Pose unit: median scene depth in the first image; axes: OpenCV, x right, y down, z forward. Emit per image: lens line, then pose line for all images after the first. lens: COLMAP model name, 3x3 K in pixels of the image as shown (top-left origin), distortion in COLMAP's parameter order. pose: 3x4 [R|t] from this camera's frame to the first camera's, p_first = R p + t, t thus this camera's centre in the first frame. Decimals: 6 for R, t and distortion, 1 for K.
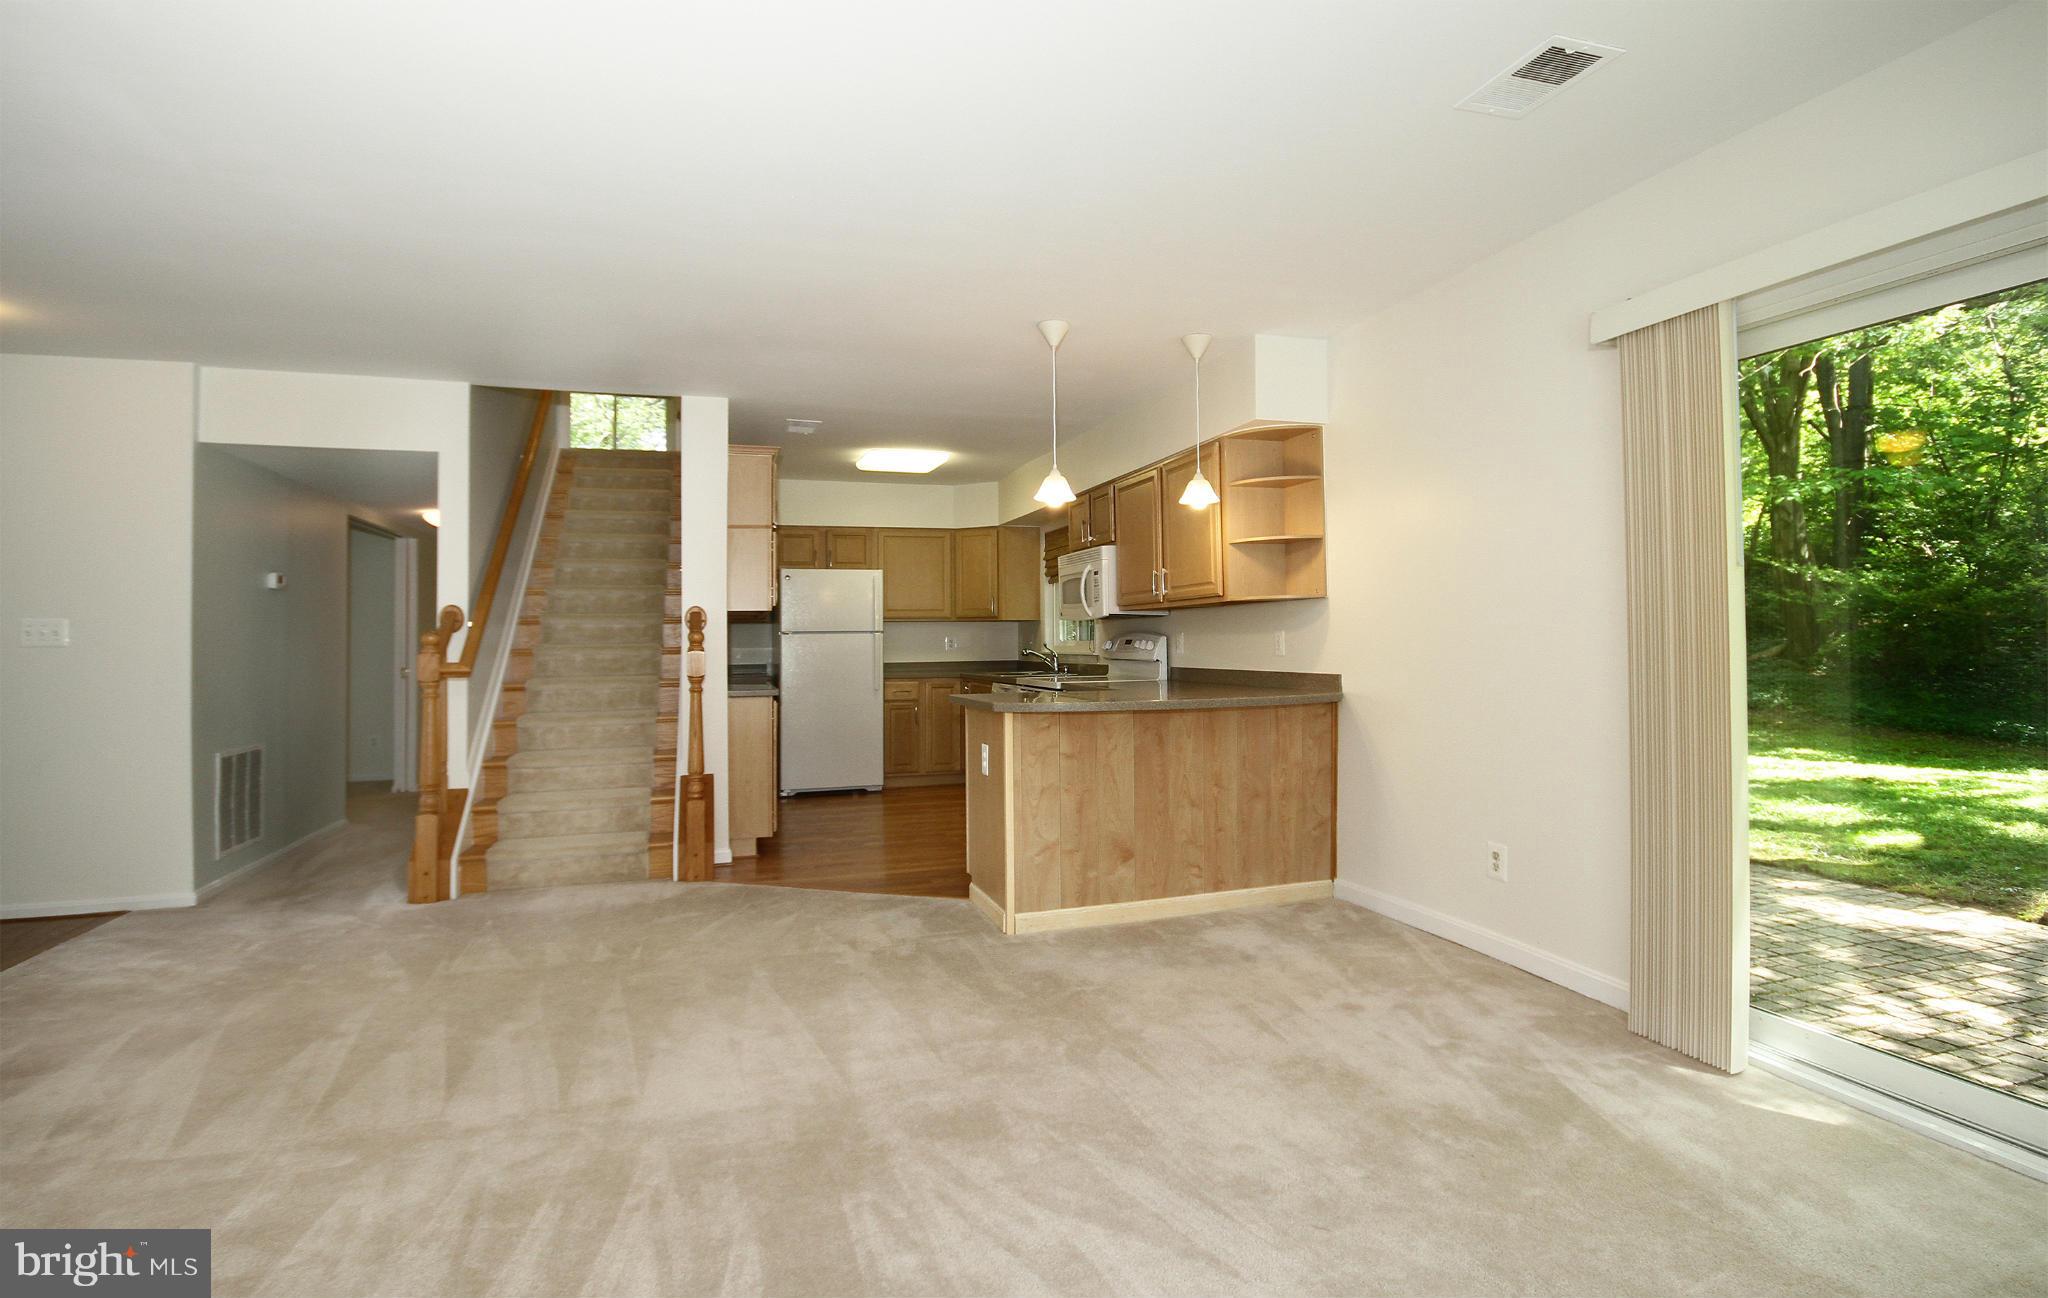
lens RADIAL K [[1006.5, 0, 1158.3], [0, 1006.5, 611.5], [0, 0, 1]] dist [-0.003281, -0.000683]
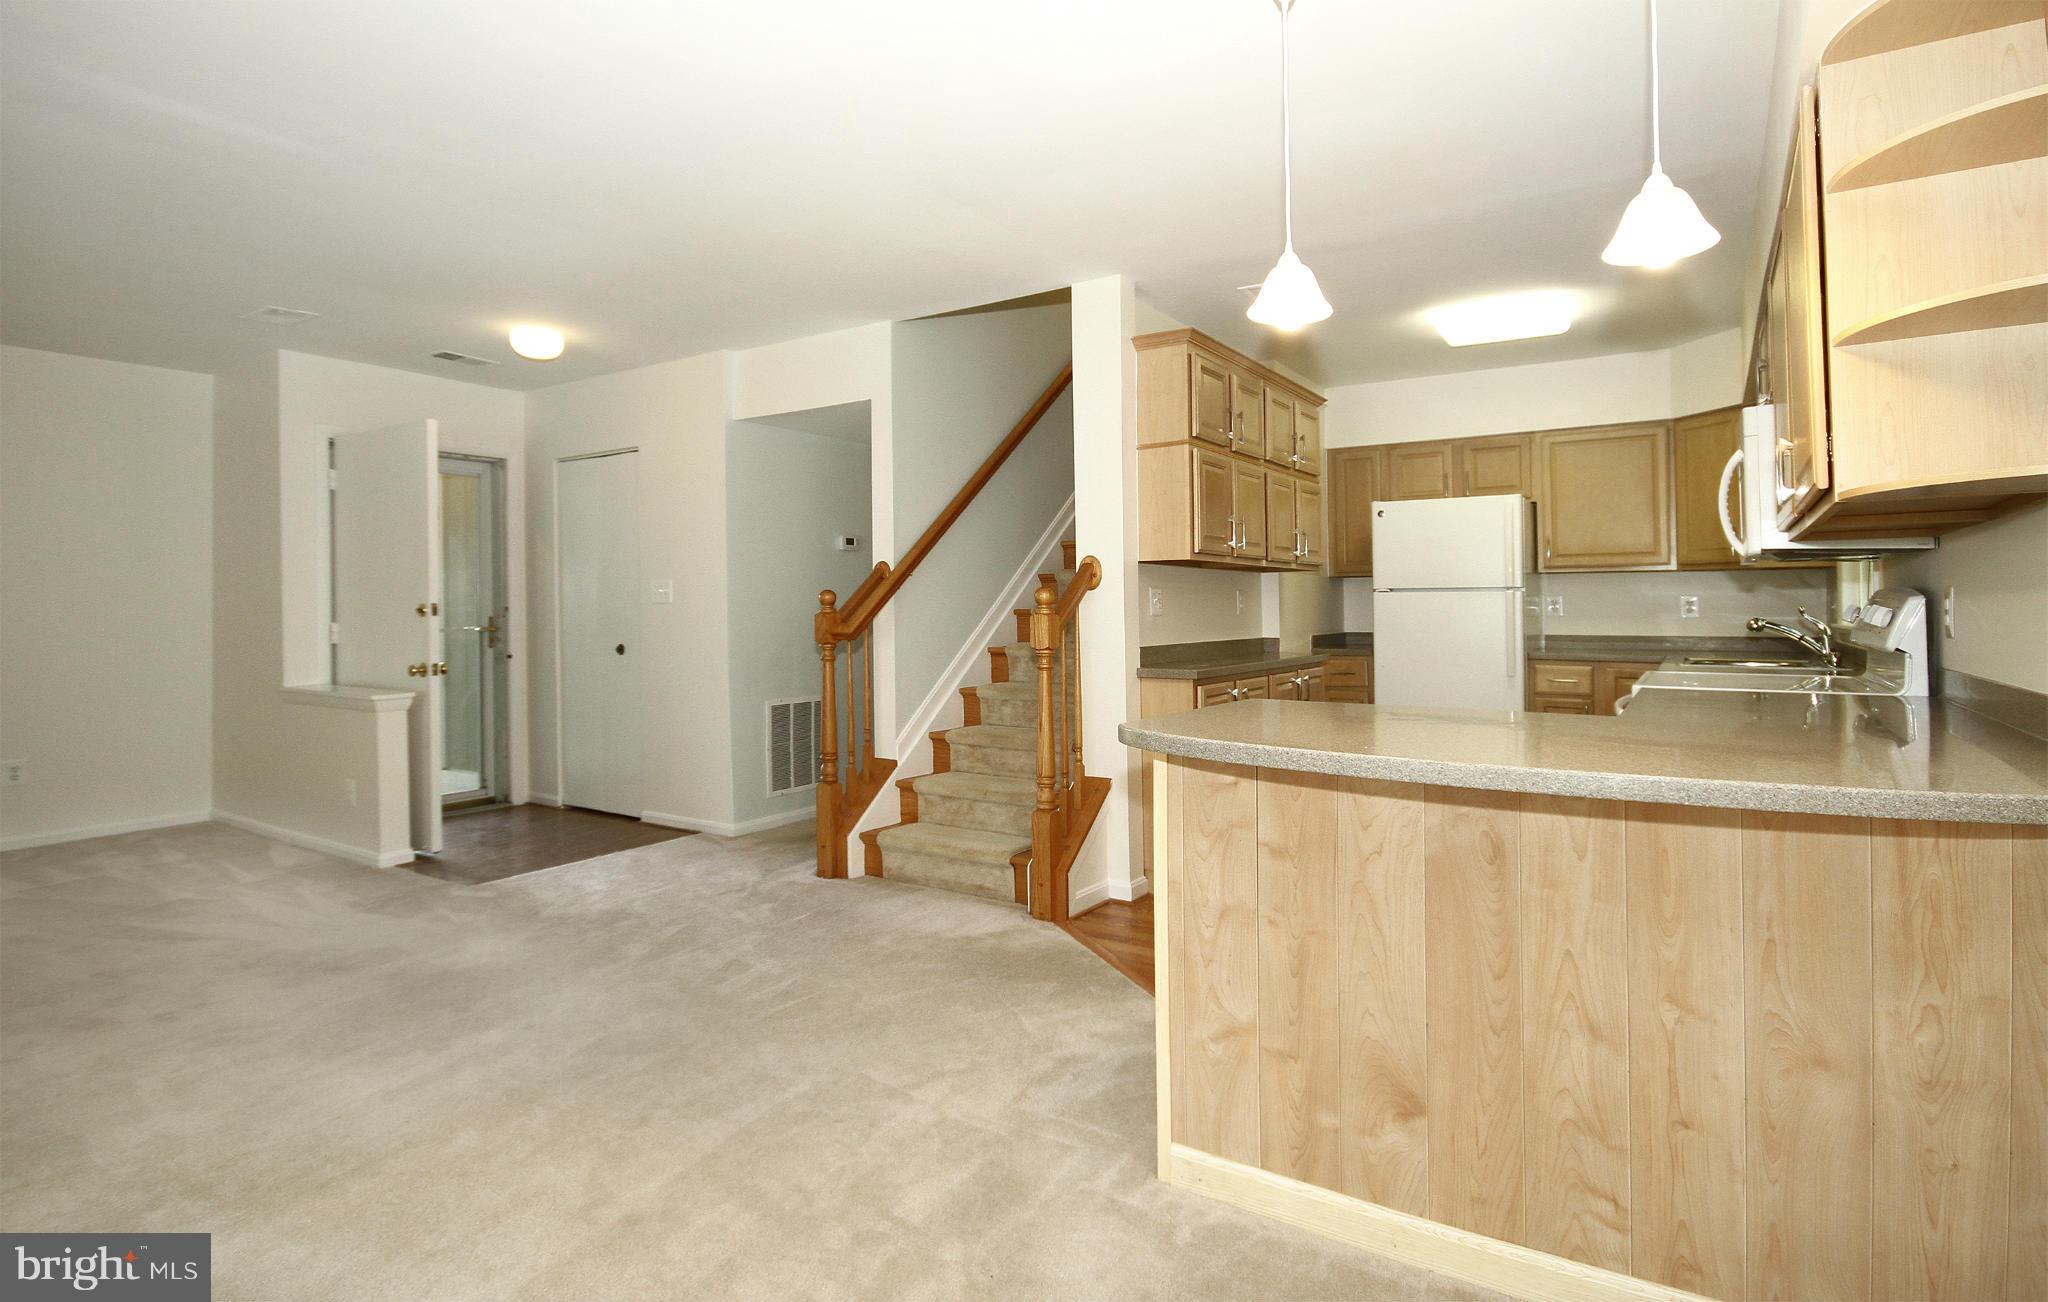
lens RADIAL K [[1118.0, 0, 1098.3], [0, 1118.0, 585.9], [0, 0, 1]] dist [-0.002412, -0.000750]
pose [[0.569490, -0.006507, -0.821972, 0.259051], [0.019127, 0.999803, 0.005336, 0.013850], [0.821776, -0.018761, 0.569502, 0.561905]]
